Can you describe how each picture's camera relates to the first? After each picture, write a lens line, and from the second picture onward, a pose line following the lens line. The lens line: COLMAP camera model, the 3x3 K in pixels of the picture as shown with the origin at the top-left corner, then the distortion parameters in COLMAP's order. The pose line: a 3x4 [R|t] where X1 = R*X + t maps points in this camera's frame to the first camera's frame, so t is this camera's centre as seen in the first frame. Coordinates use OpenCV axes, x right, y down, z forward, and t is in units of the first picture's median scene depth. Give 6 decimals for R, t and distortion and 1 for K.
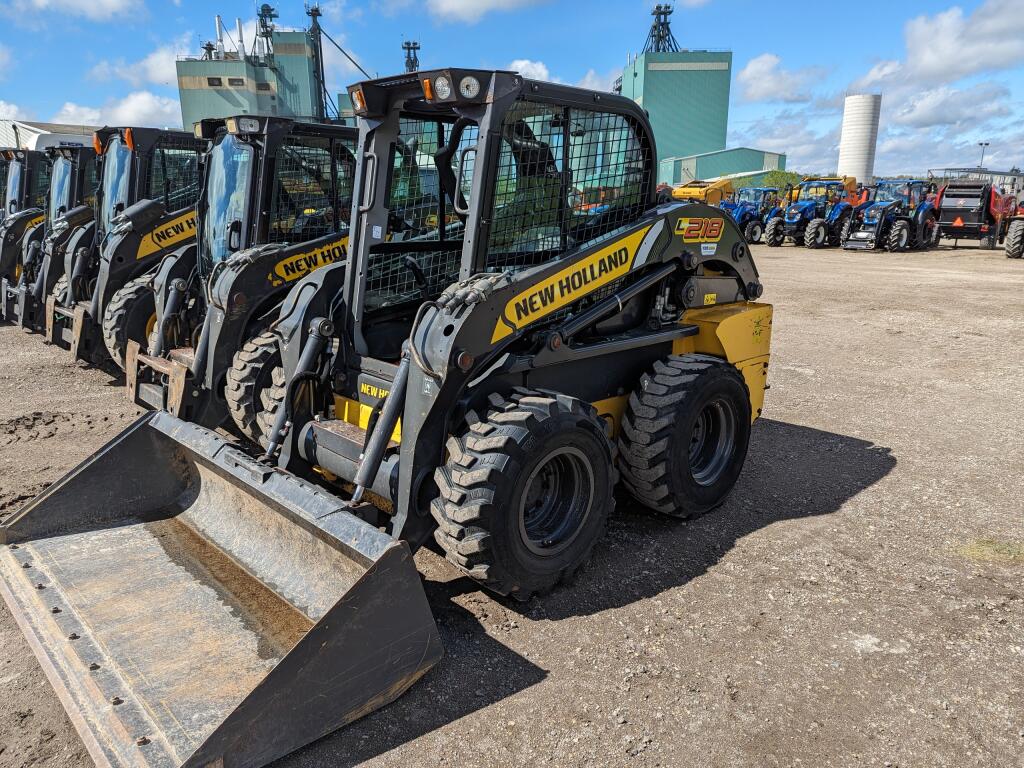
lens RADIAL K [[733.0, 0, 518.9], [0, 733.0, 384.5], [0, 0, 1]] dist [0.033851, -0.014750]
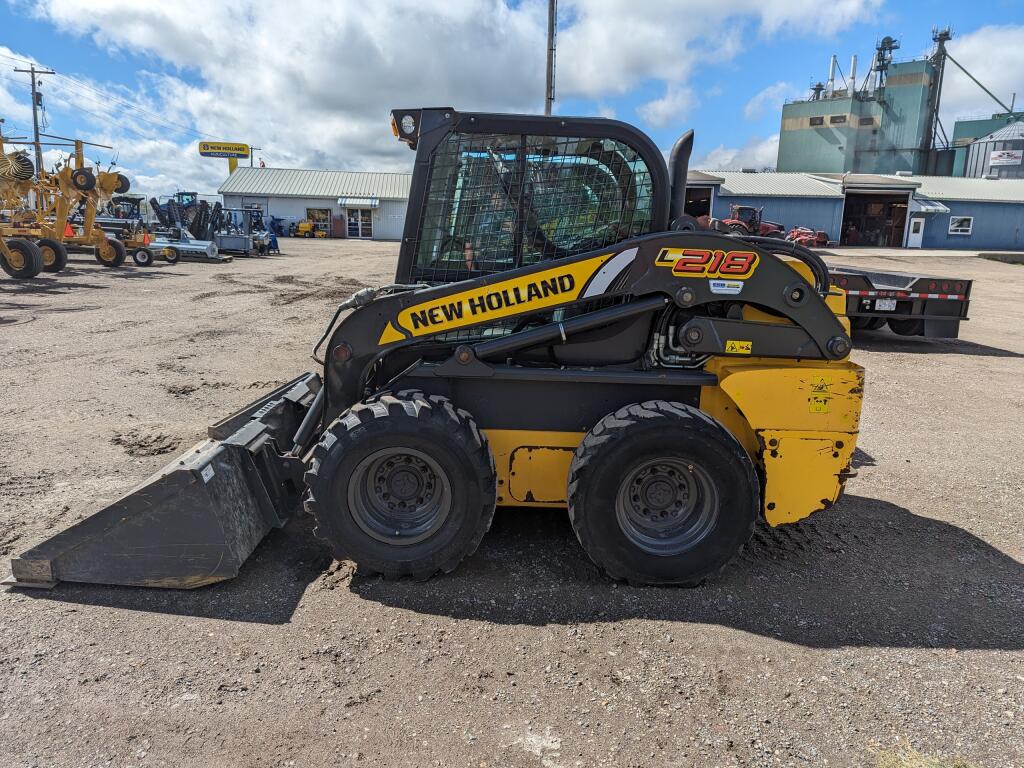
lens RADIAL K [[733.0, 0, 511.8], [0, 733.0, 379.0], [0, 0, 1]] dist [0.033851, -0.014750]
pose [[0.728127, 0.156542, -0.667327, 0.747119], [-0.191744, 0.981221, 0.020961, -0.056144], [0.658077, 0.112693, 0.744469, 0.241168]]
